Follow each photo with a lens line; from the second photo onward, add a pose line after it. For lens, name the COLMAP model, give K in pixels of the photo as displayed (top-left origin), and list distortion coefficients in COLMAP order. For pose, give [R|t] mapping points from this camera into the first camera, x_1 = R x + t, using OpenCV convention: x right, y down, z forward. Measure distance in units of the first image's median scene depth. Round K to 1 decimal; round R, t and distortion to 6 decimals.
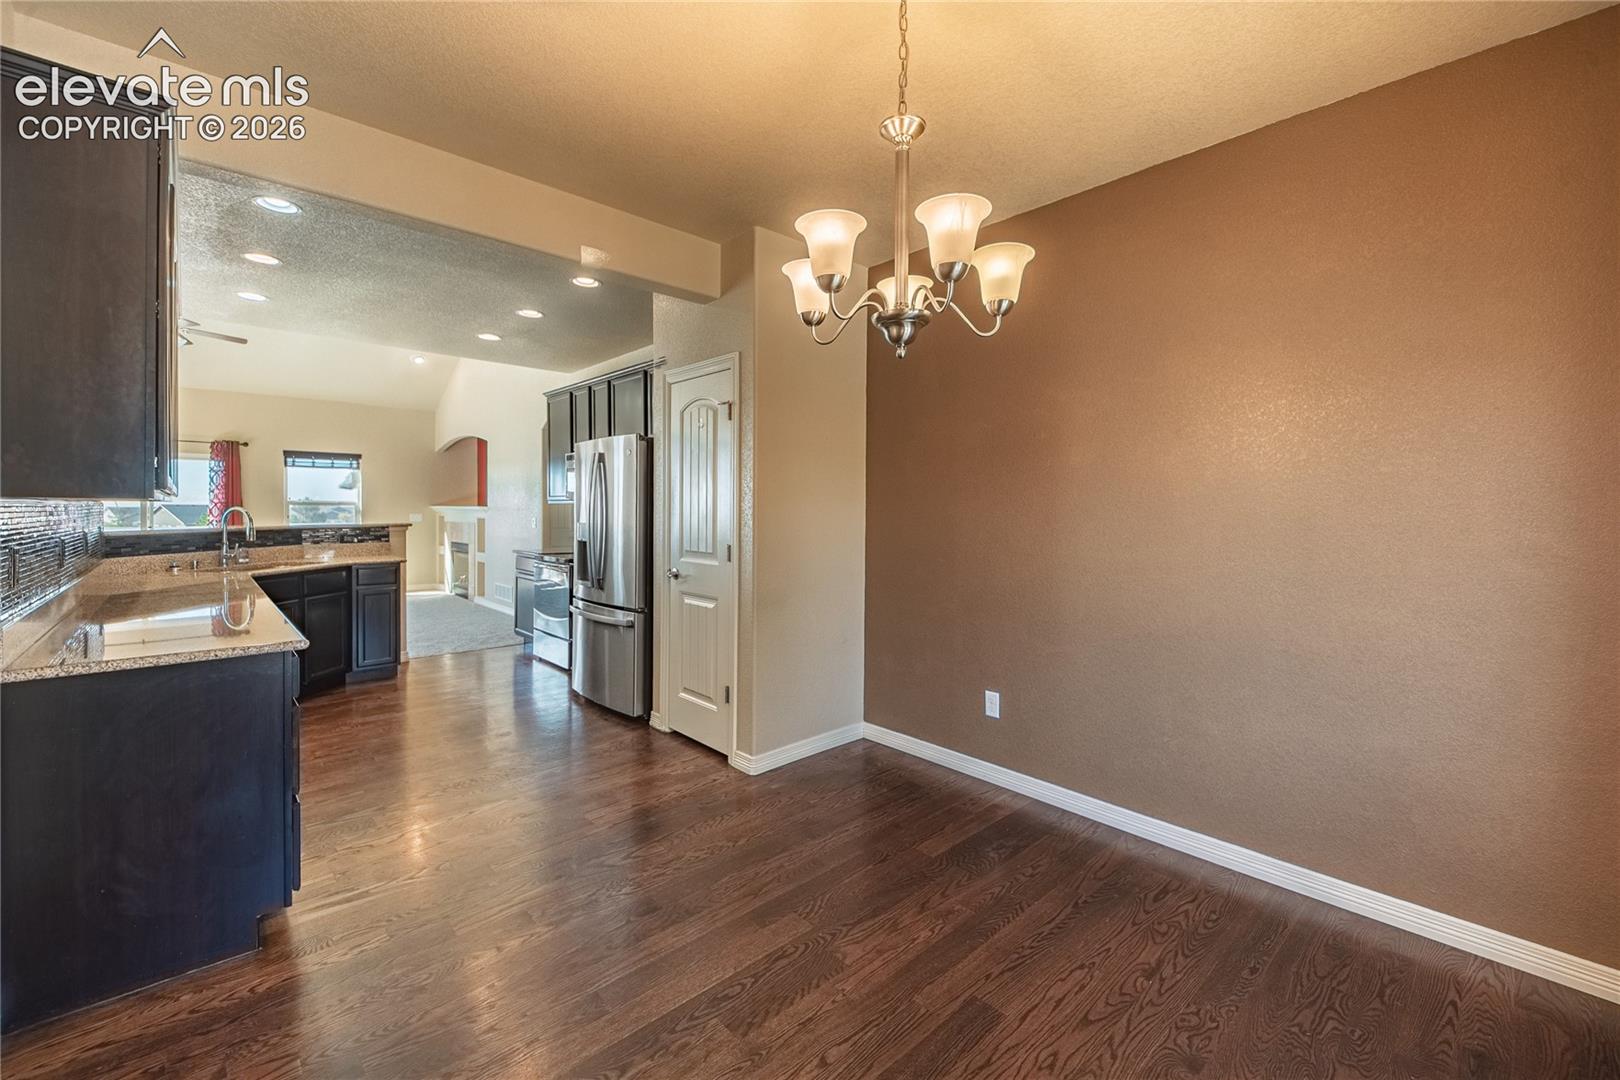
lens RADIAL K [[666.9, 0, 806.6], [0, 666.9, 521.4], [0, 0, 1]] dist [0.000714, 0.000056]
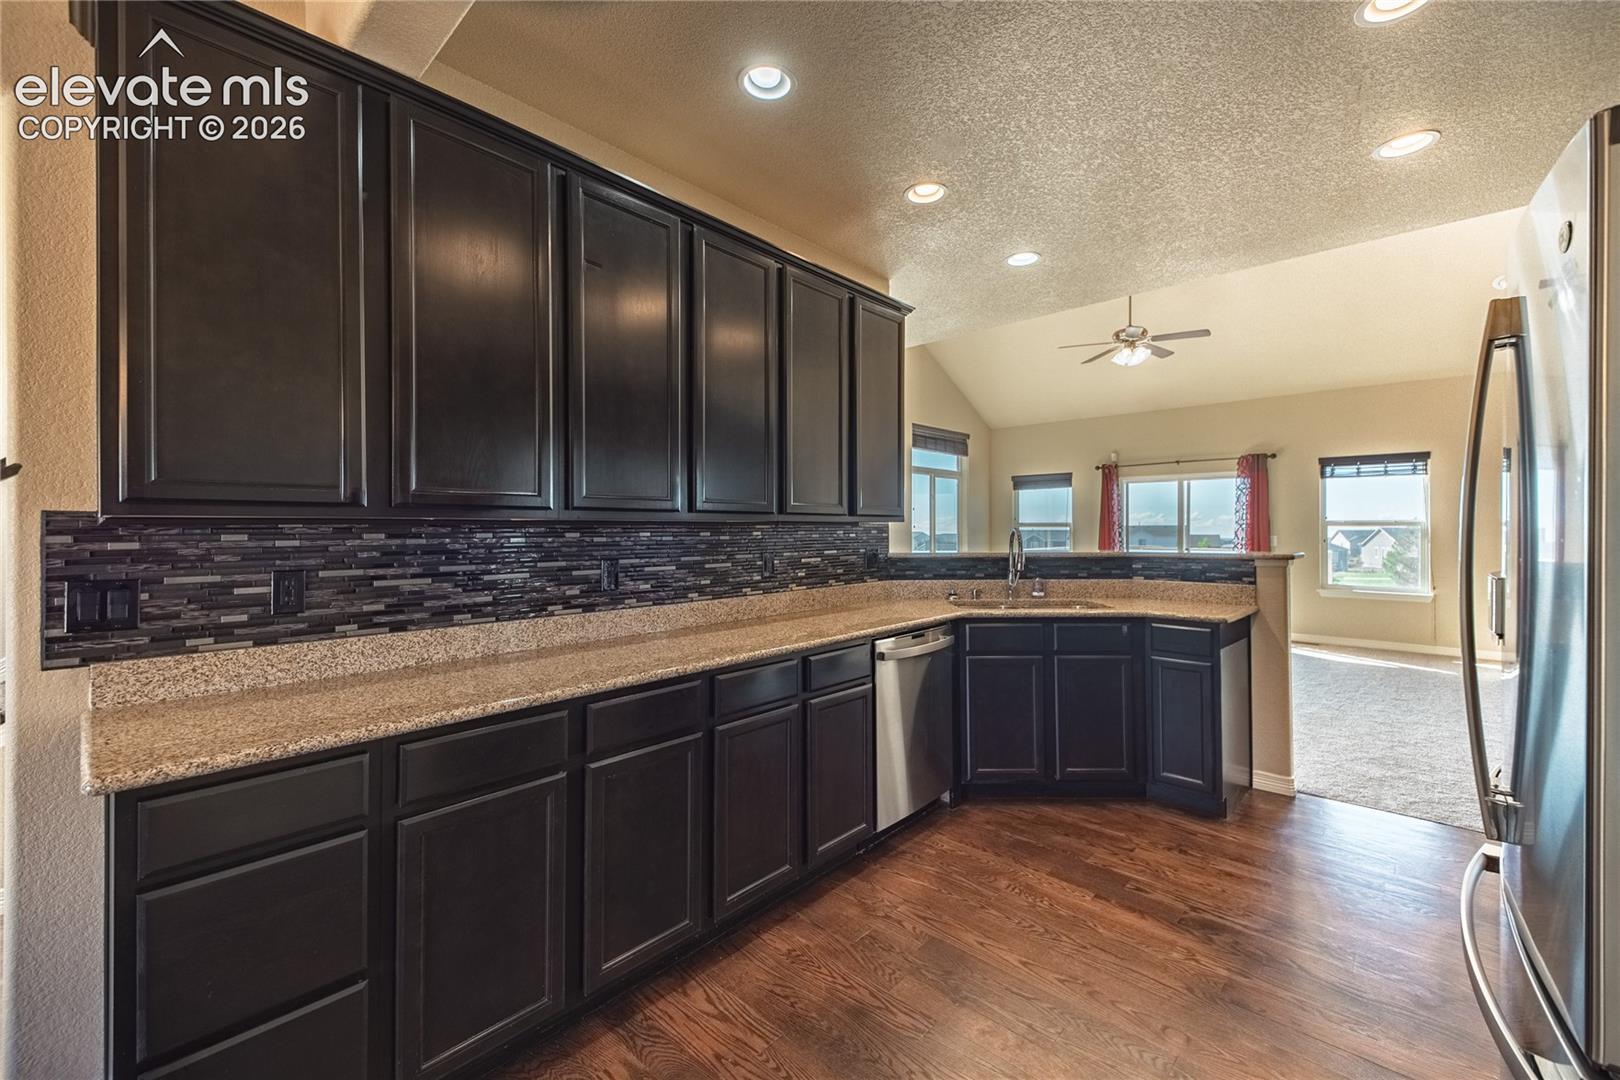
lens RADIAL K [[666.9, 0, 806.6], [0, 666.9, 521.4], [0, 0, 1]] dist [0.000714, 0.000056]
pose [[0.067982, -0.015851, -0.997561, -0.037981], [-0.019519, 0.999661, -0.017214, -0.006545], [0.997496, 0.020641, 0.067649, 0.441982]]
